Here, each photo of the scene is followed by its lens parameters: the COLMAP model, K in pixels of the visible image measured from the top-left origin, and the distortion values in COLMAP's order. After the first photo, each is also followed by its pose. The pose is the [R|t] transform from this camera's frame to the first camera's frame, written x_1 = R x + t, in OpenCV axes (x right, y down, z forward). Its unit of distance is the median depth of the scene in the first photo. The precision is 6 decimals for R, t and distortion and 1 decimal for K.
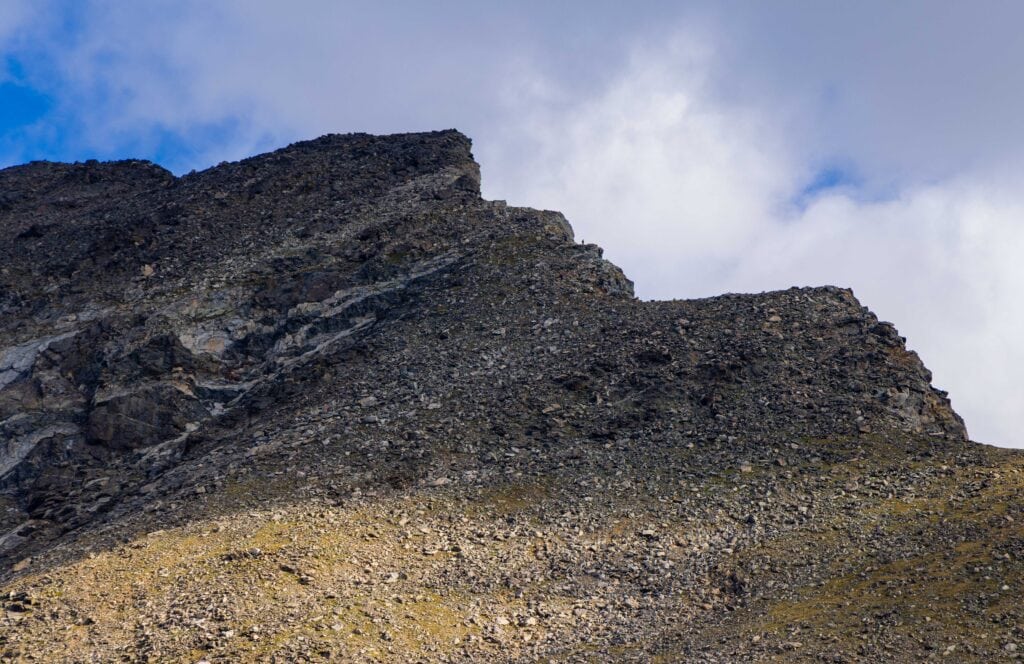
lens RADIAL K [[3305.1, 0, 511.1], [0, 3305.1, 329.1], [0, 0, 1]] dist [0.266918, 0.000000]
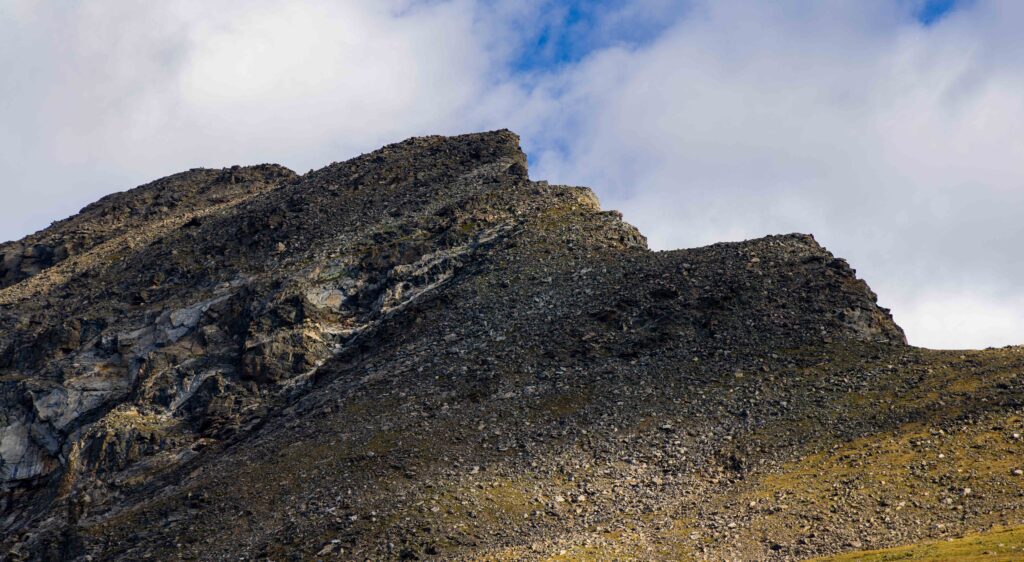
lens RADIAL K [[2991.0, 0, 513.7], [0, 2991.0, 284.9], [0, 0, 1]] dist [0.331597, 0.000000]
pose [[0.998831, -0.048031, -0.005456, -0.010340], [0.048063, 0.998826, 0.005968, -0.004987], [0.005163, -0.006223, 0.999967, -0.194008]]
